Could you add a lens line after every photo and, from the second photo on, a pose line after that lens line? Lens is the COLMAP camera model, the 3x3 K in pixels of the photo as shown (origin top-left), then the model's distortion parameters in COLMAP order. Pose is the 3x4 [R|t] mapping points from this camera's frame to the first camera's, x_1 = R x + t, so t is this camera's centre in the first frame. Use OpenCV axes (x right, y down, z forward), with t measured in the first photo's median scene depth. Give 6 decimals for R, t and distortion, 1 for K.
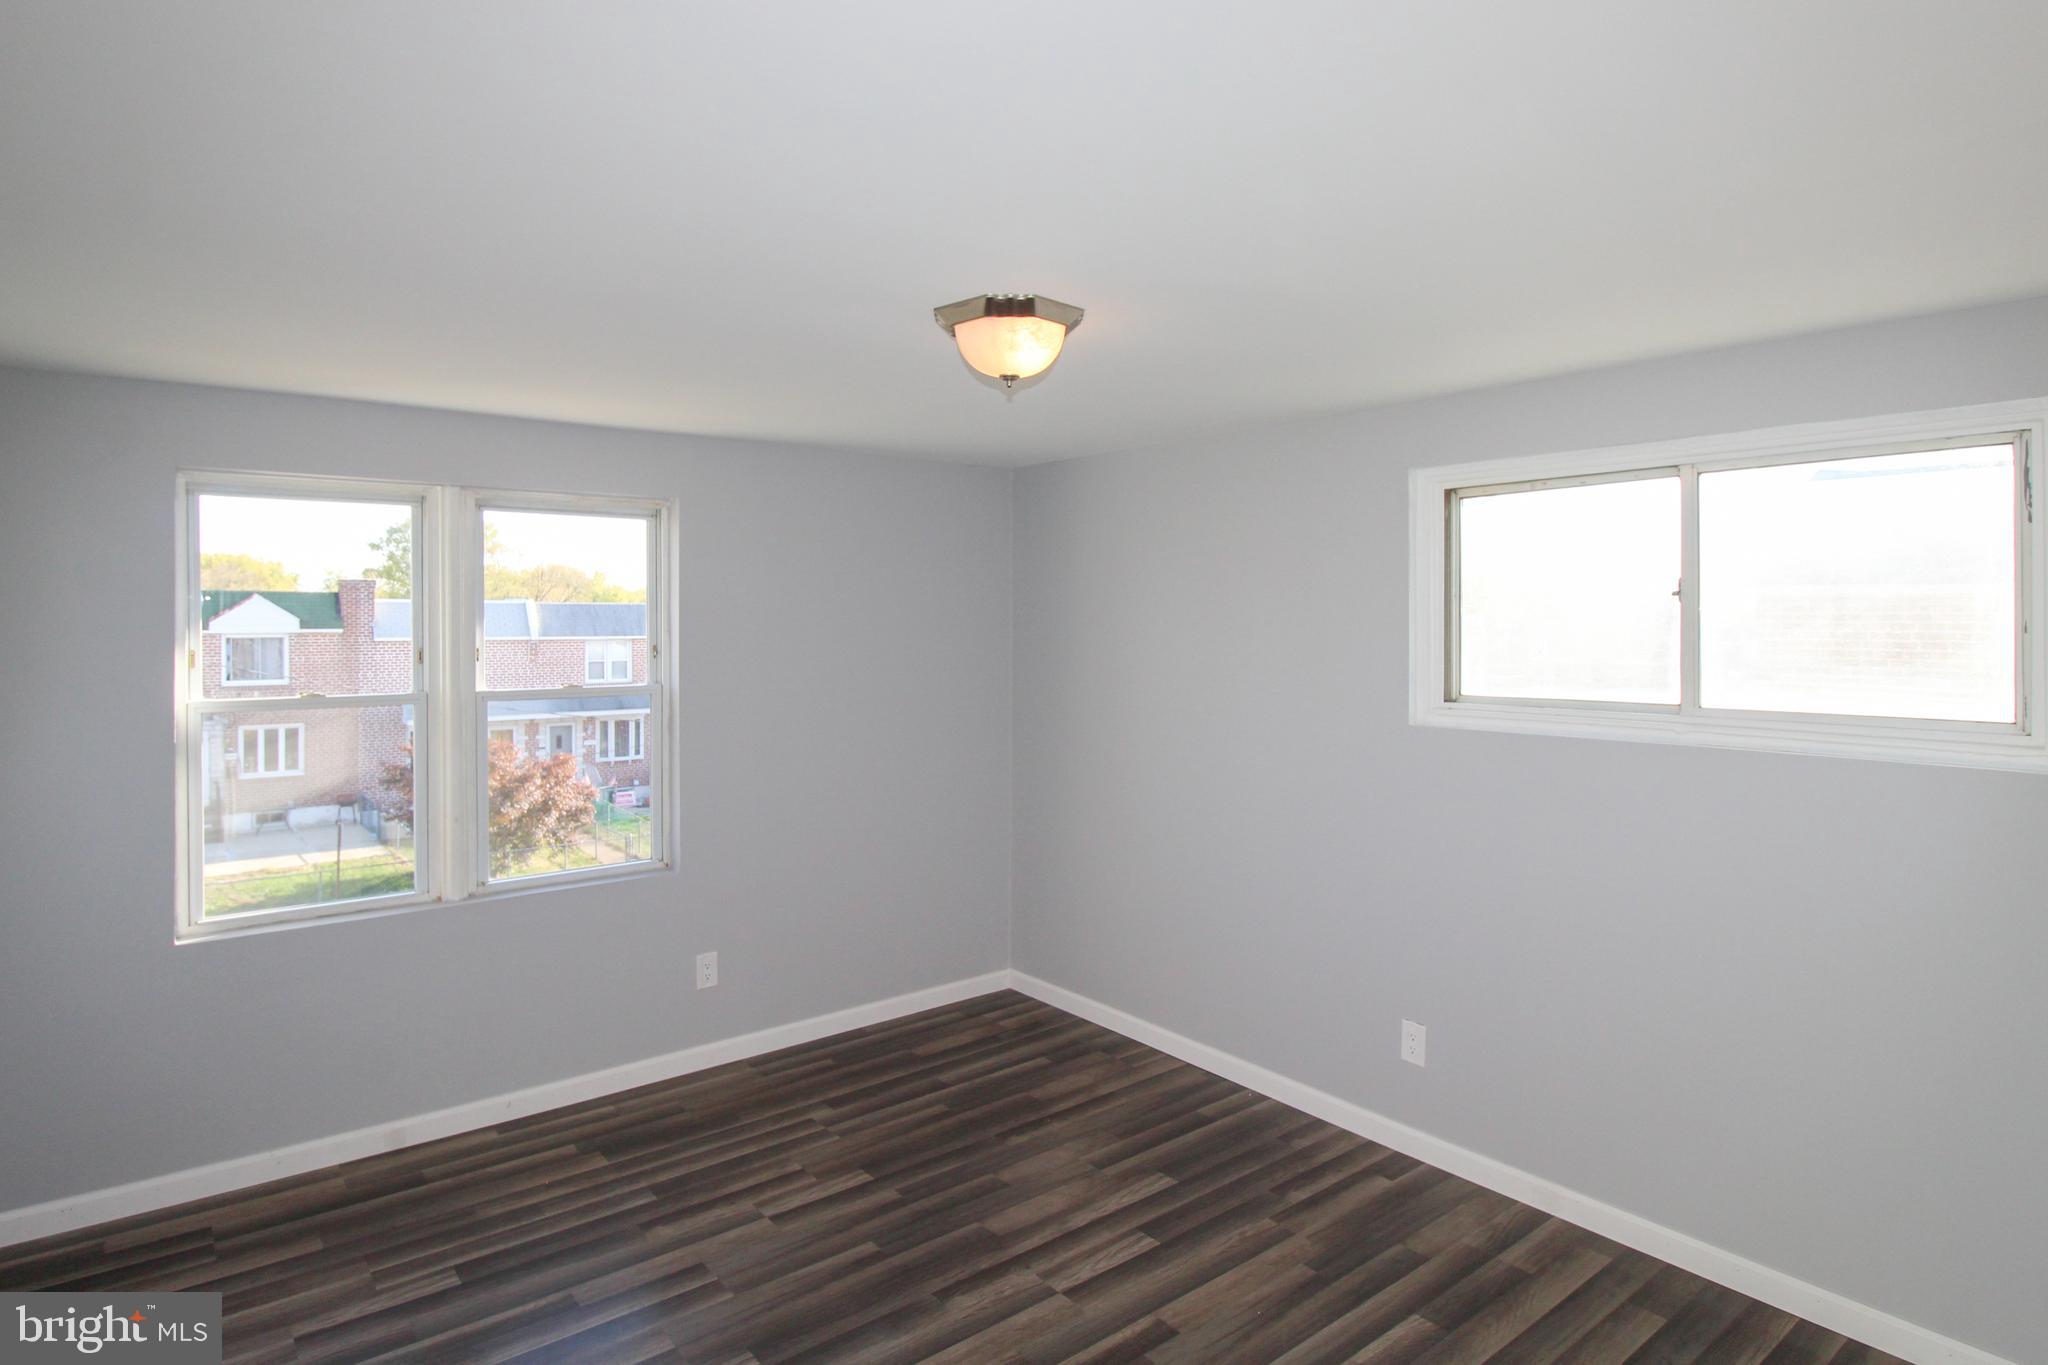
lens RADIAL K [[1134.1, 0, 1025.5], [0, 1134.1, 668.6], [0, 0, 1]] dist [0.002203, -0.012199]
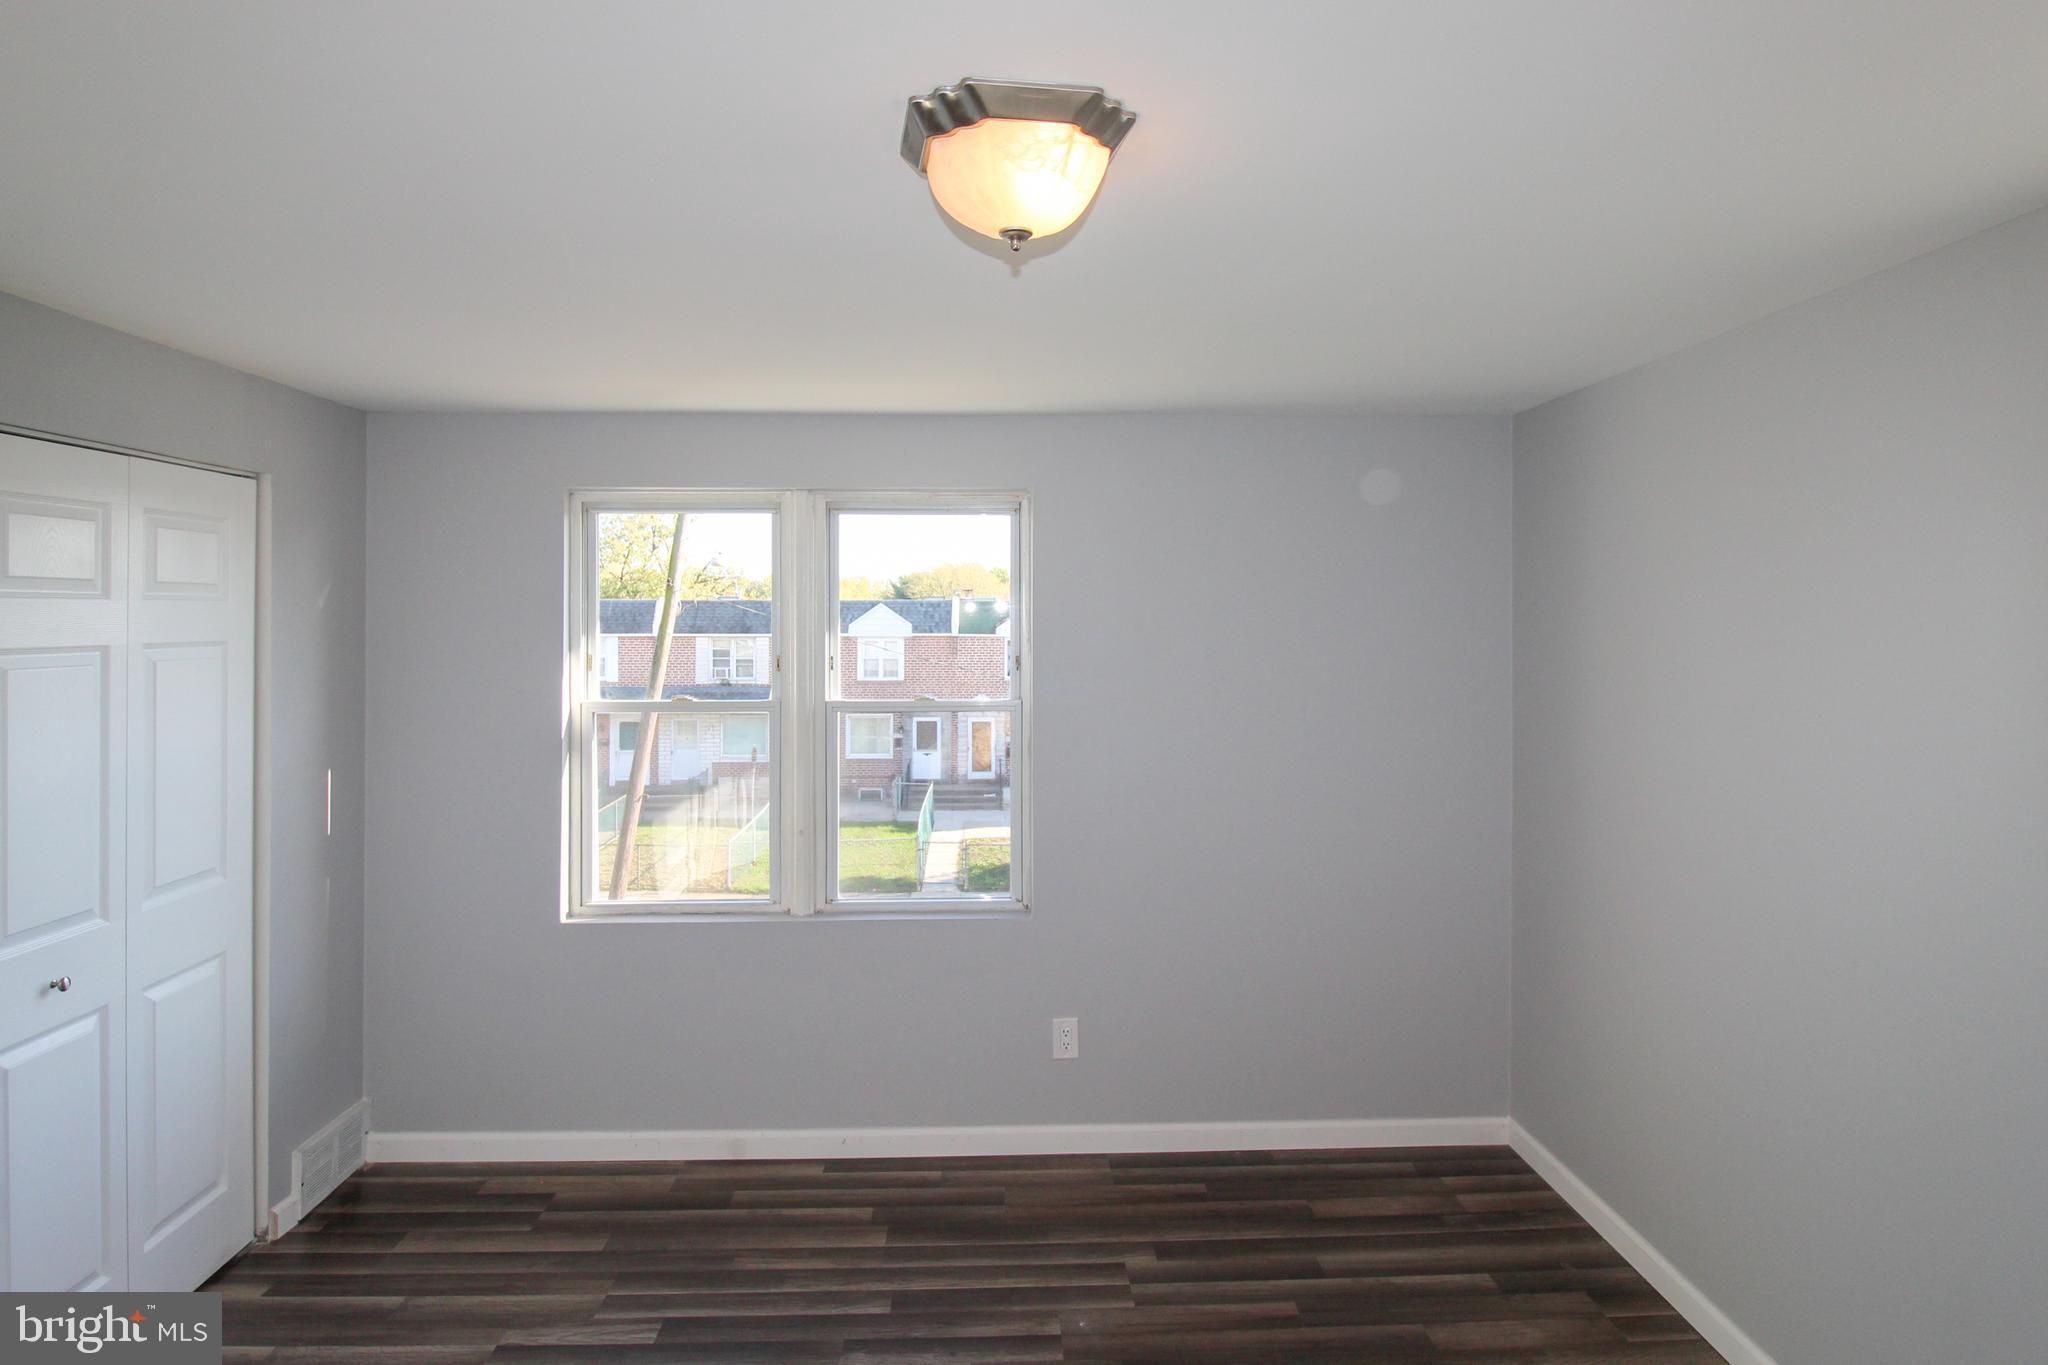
lens RADIAL K [[1134.1, 0, 1015.0], [0, 1134.1, 638.9], [0, 0, 1]] dist [0.002203, -0.012199]
pose [[0.796776, 0.007078, -0.604234, 0.225799], [-0.025242, 0.999448, -0.021578, -0.015744], [0.603748, 0.032445, 0.796515, 0.324721]]
